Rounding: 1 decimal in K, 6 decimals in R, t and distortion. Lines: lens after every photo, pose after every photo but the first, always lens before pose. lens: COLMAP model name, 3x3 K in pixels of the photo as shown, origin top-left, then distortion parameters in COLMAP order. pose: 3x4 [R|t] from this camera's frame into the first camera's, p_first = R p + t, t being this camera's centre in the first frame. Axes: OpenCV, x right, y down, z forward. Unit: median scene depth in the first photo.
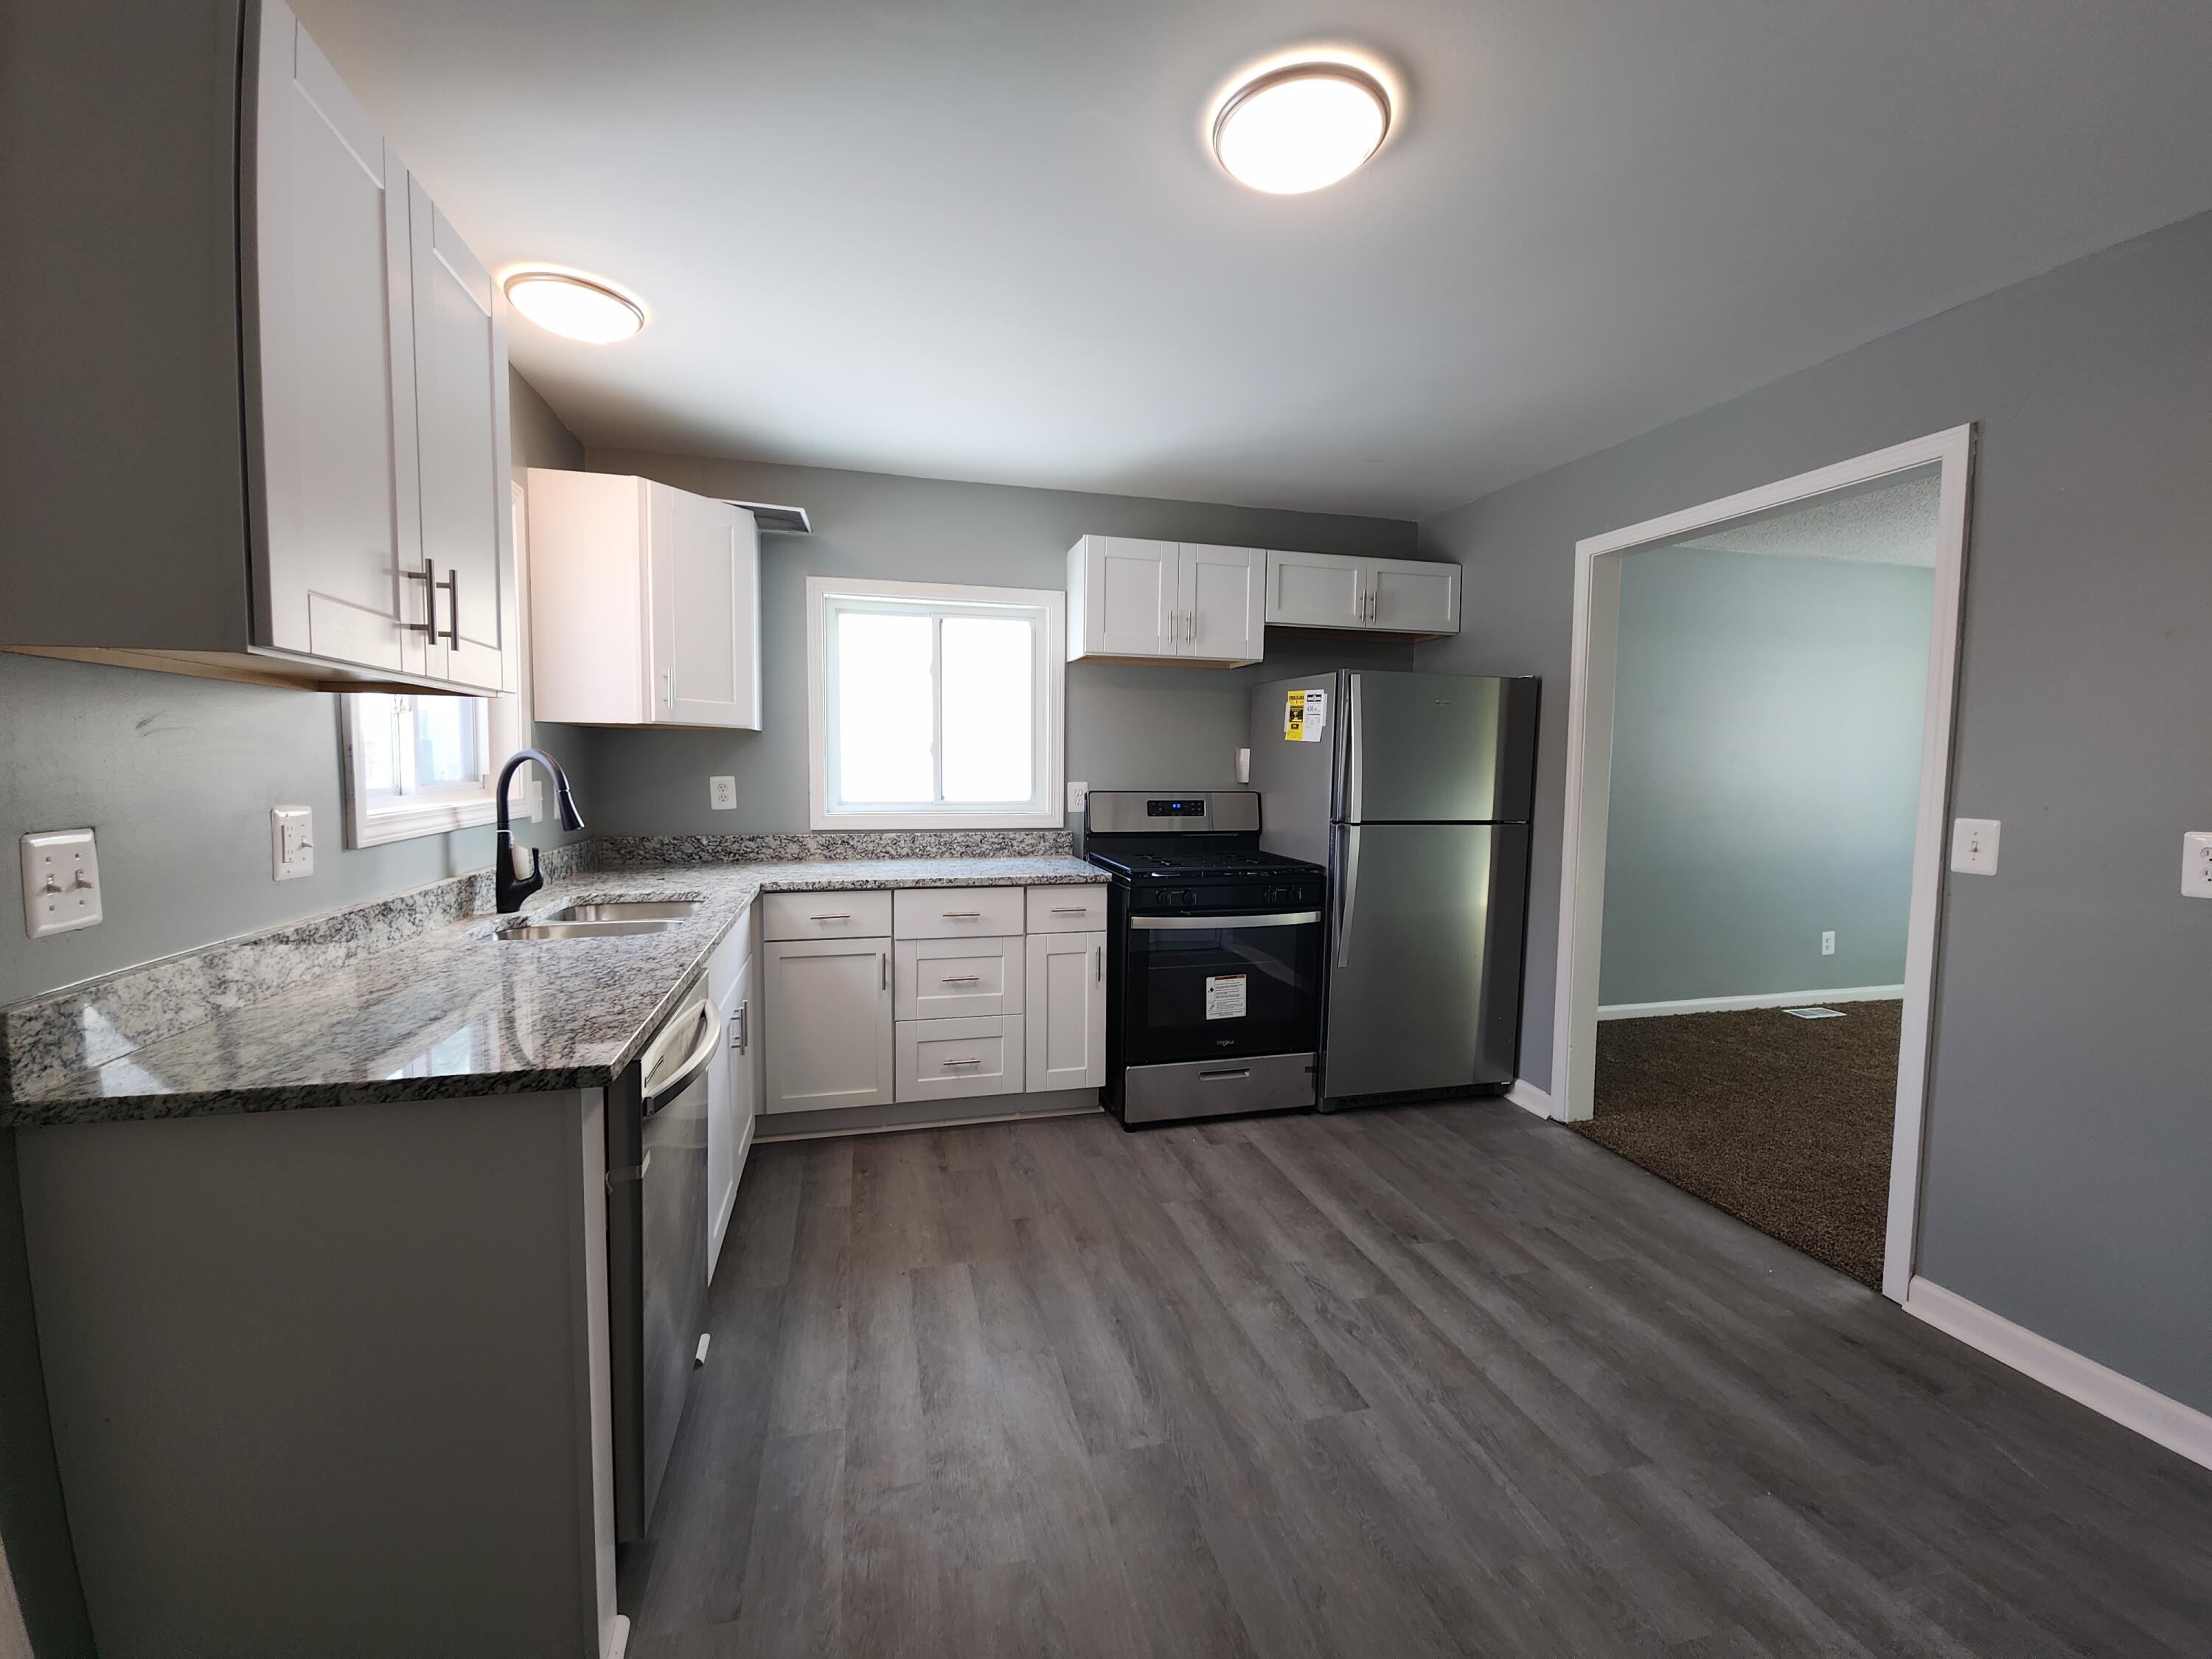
lens RADIAL K [[898.7, 0, 1095.9], [0, 898.7, 823.4], [0, 0, 1]] dist [-0.001334, -0.003868]
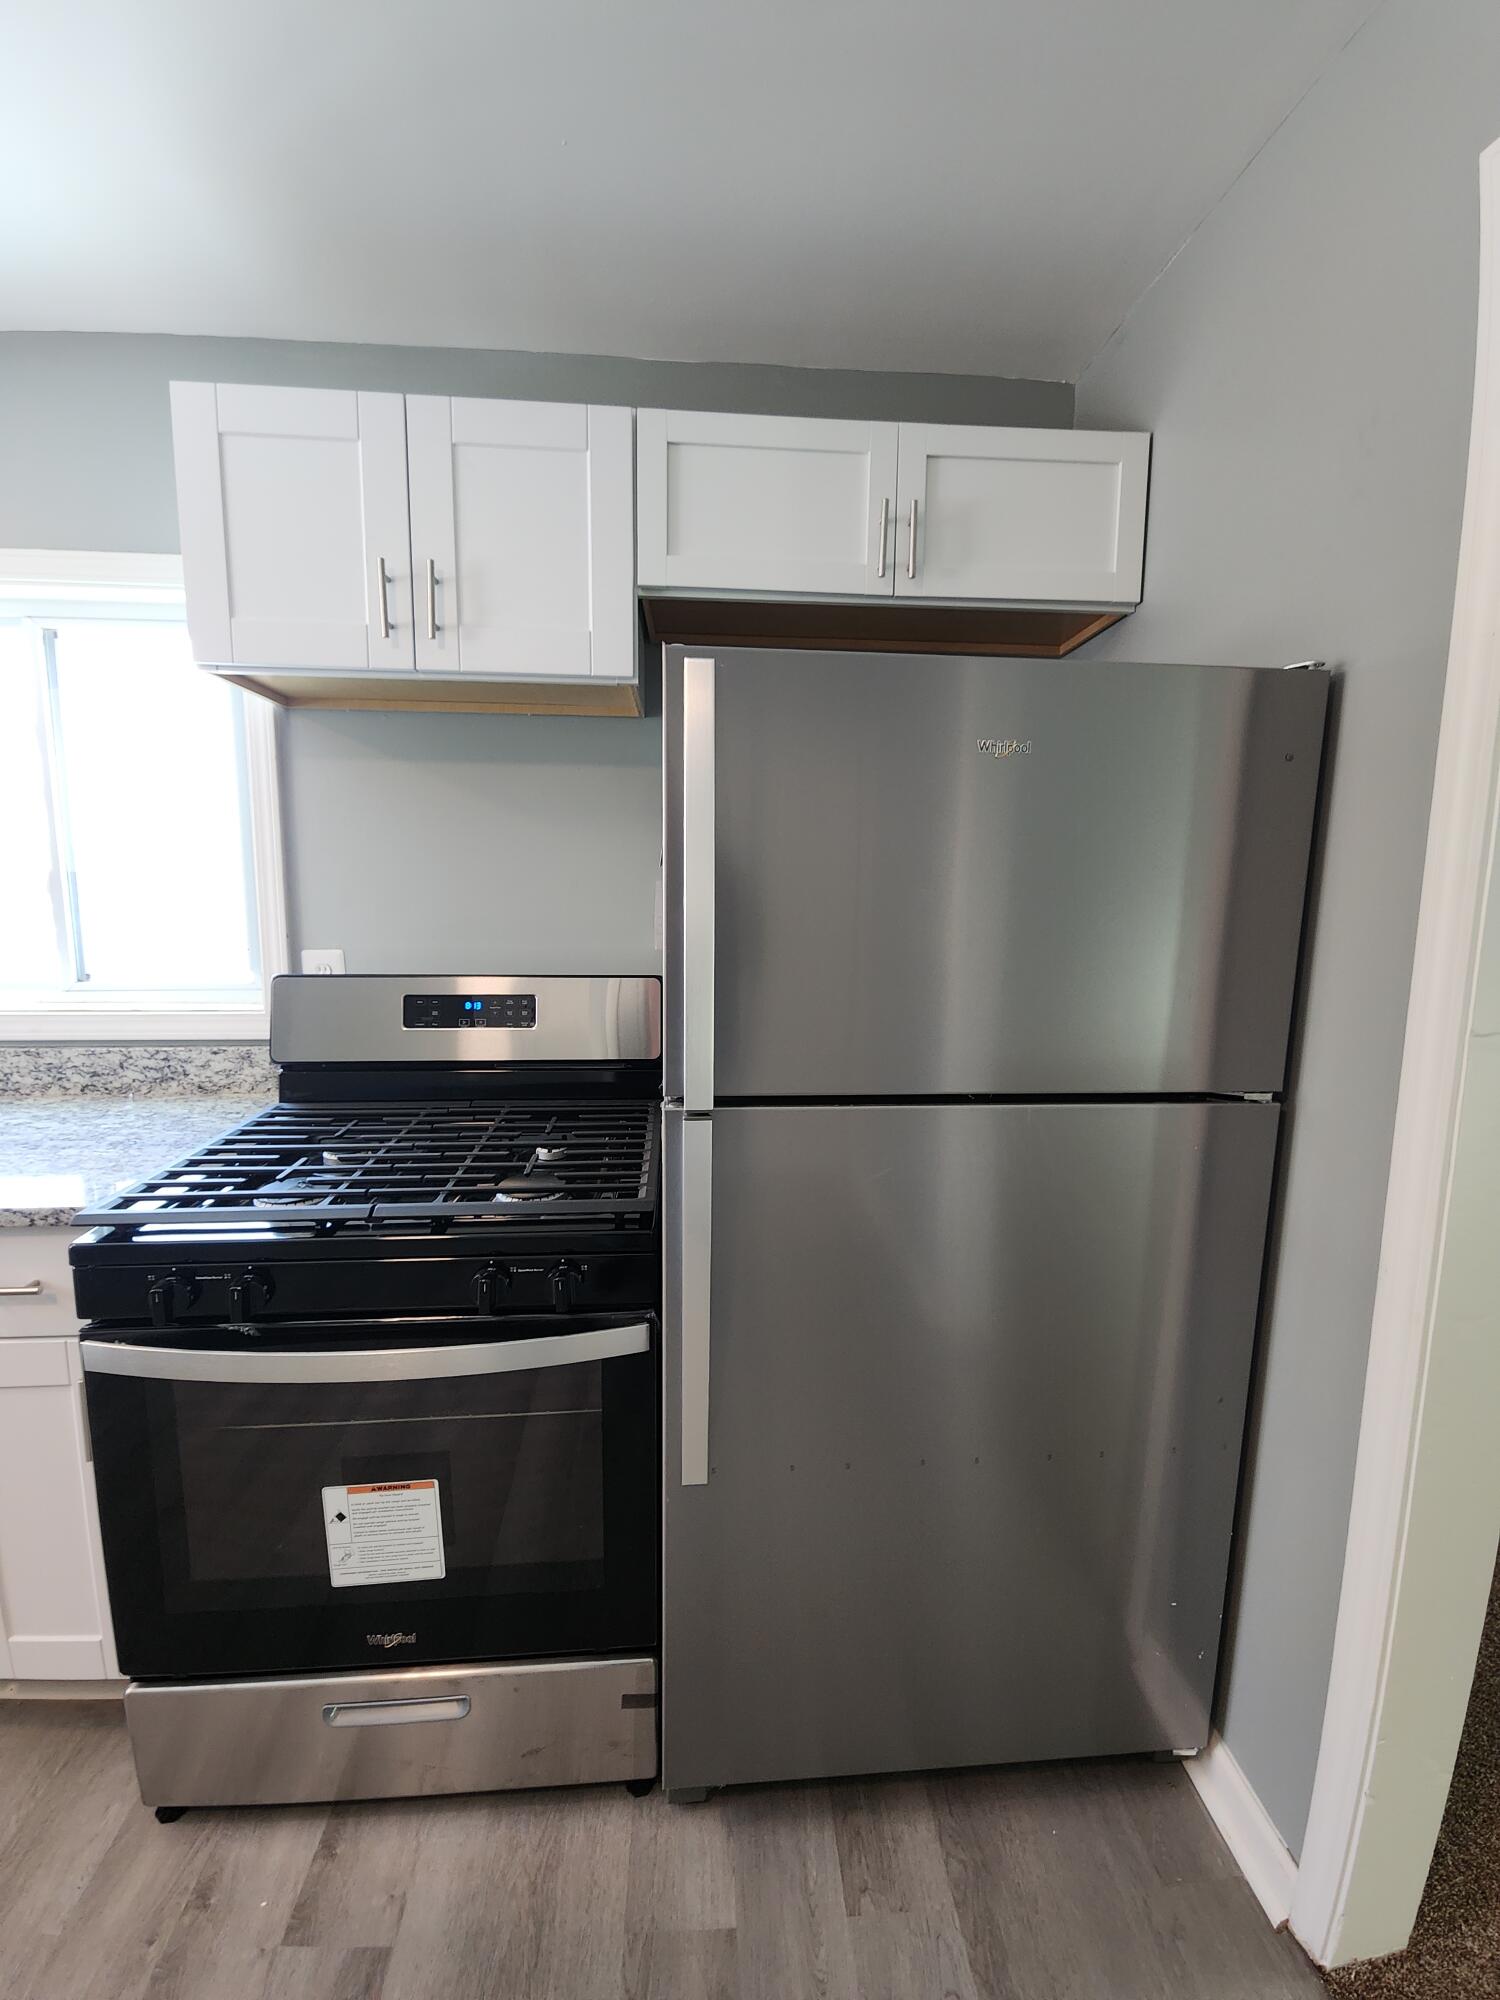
lens RADIAL K [[812.5, 0, 752.3], [0, 812.5, 995.5], [0, 0, 1]] dist [-0.001334, -0.003868]
pose [[0.983630, 0.023780, -0.178625, 0.337762], [-0.013350, 0.998147, 0.059368, -0.056665], [0.179705, -0.056011, 0.982125, 0.662197]]
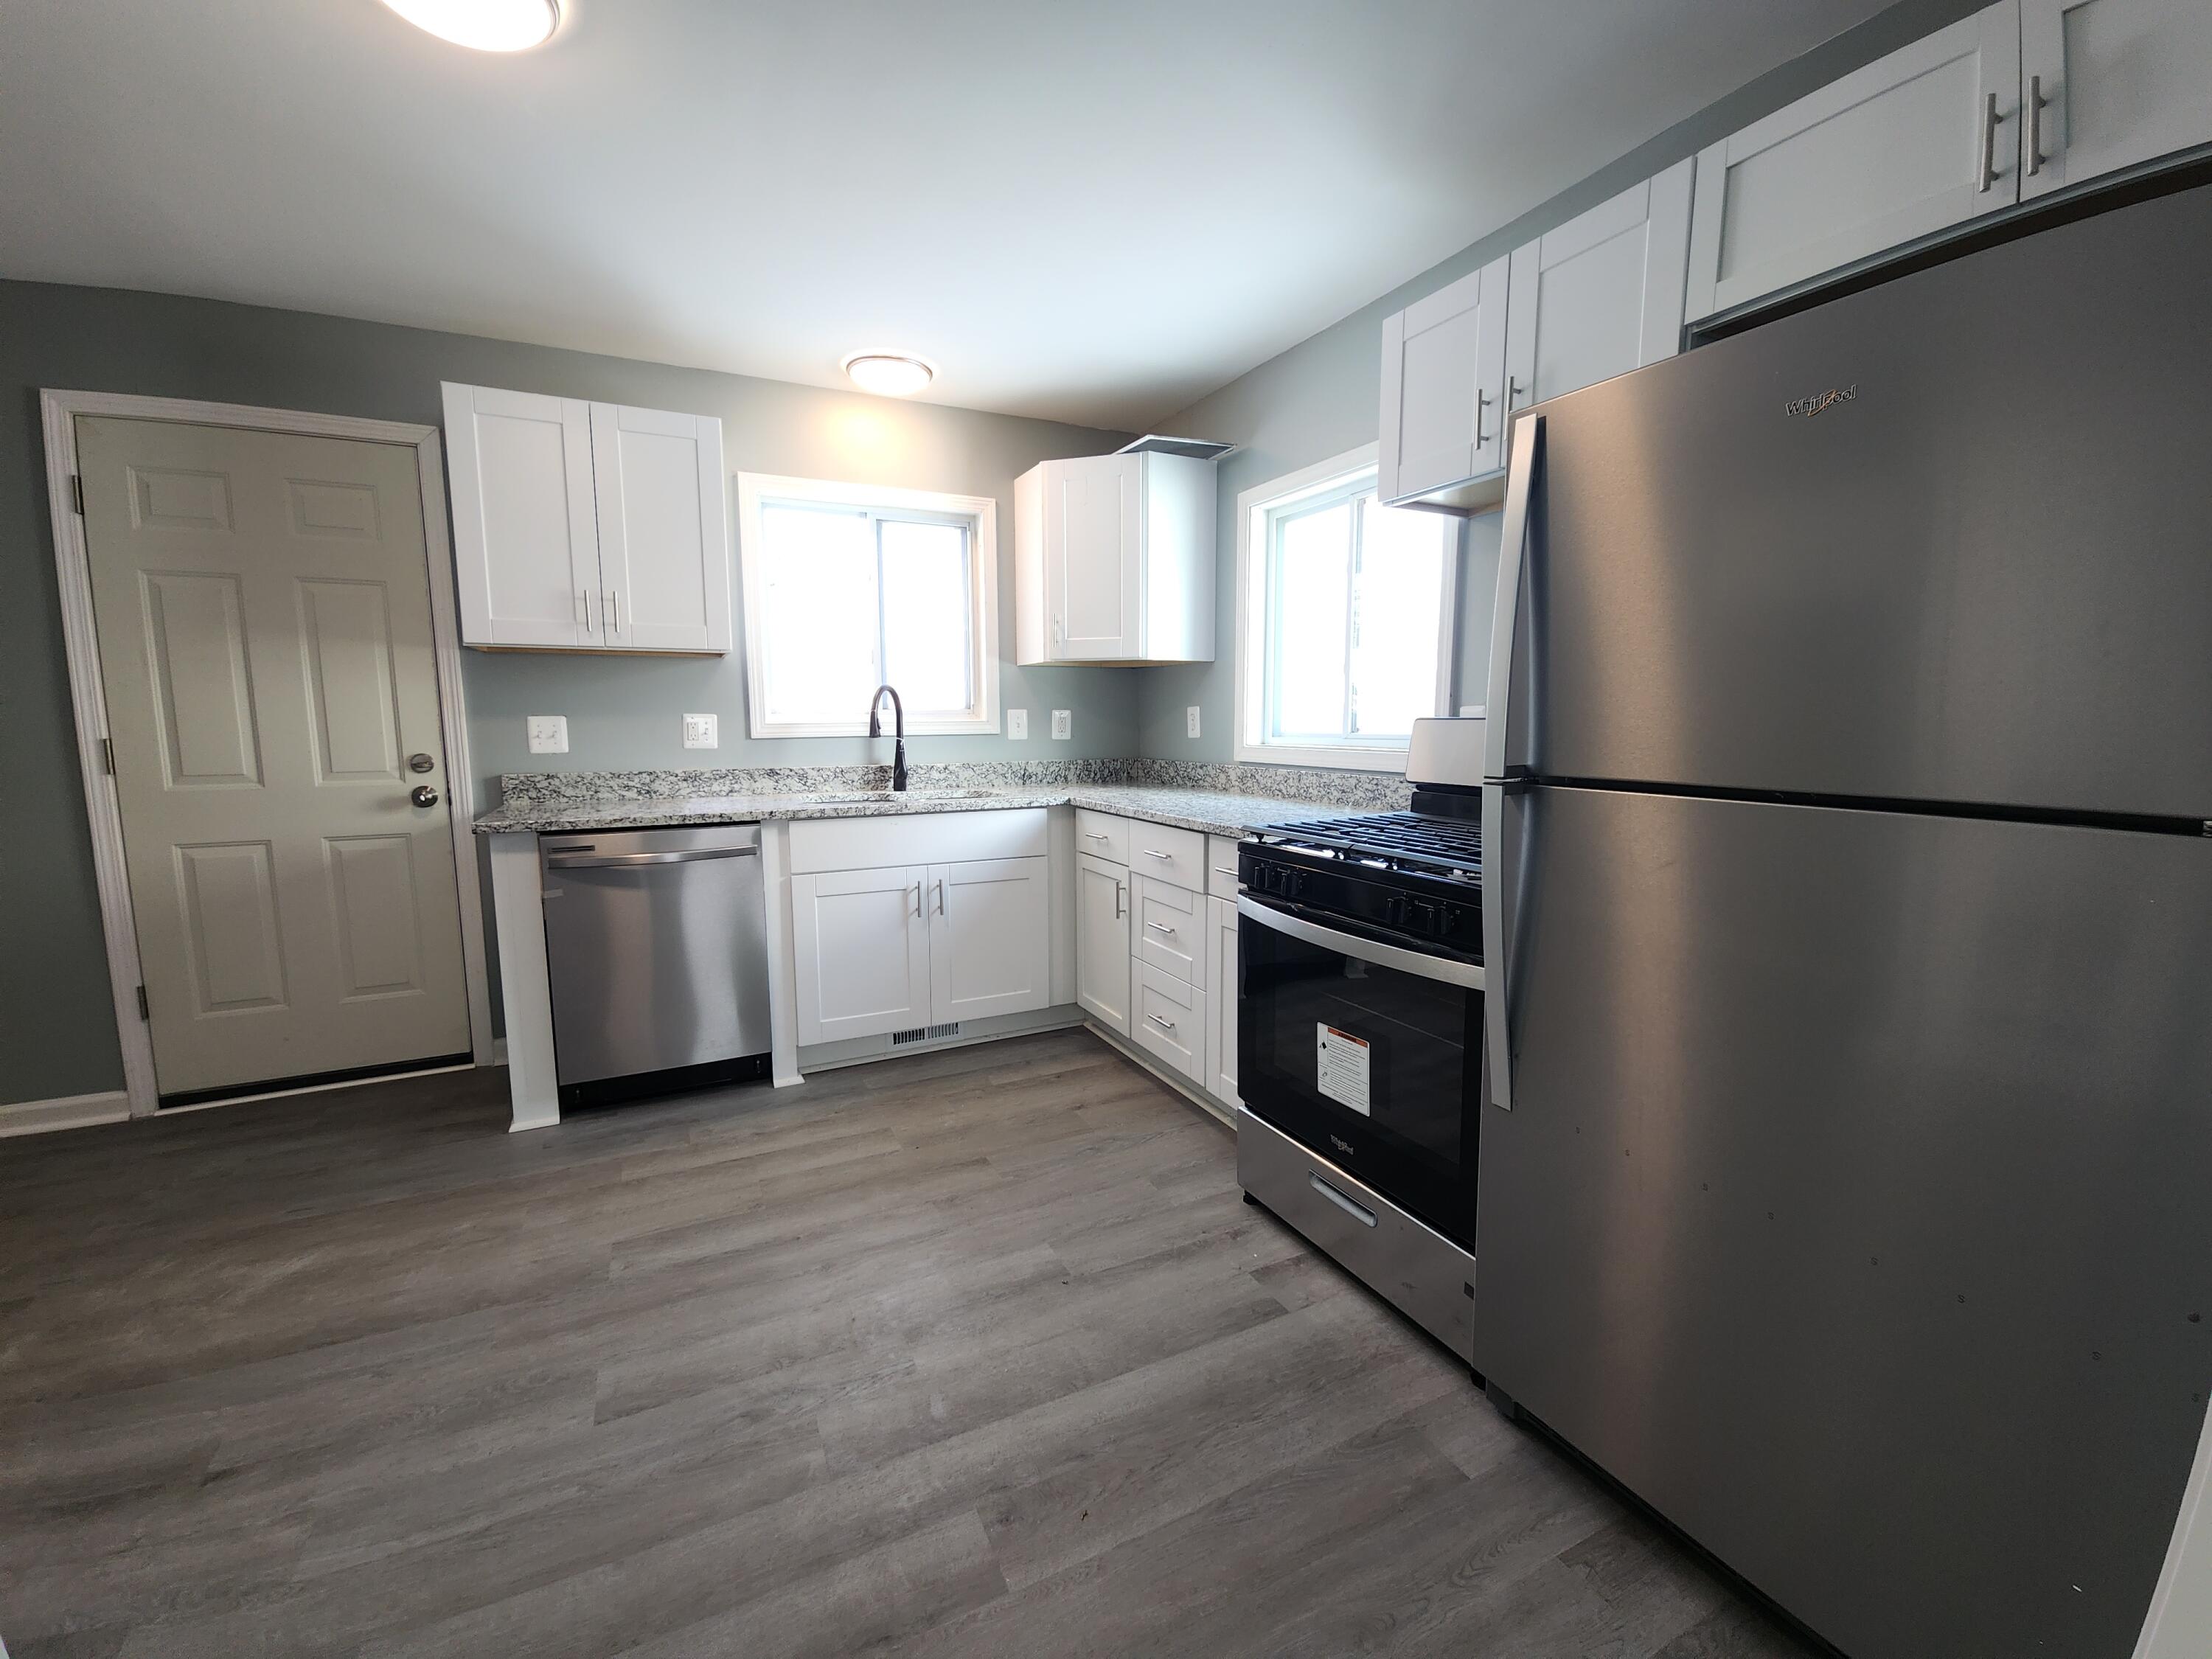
lens RADIAL K [[898.7, 0, 1093.0], [0, 898.7, 826.1], [0, 0, 1]] dist [-0.001334, -0.003868]
pose [[0.201305, 0.105752, -0.973803, 0.622310], [-0.059058, 0.993657, 0.095699, -0.006438], [0.977747, 0.038246, 0.206273, 0.679906]]
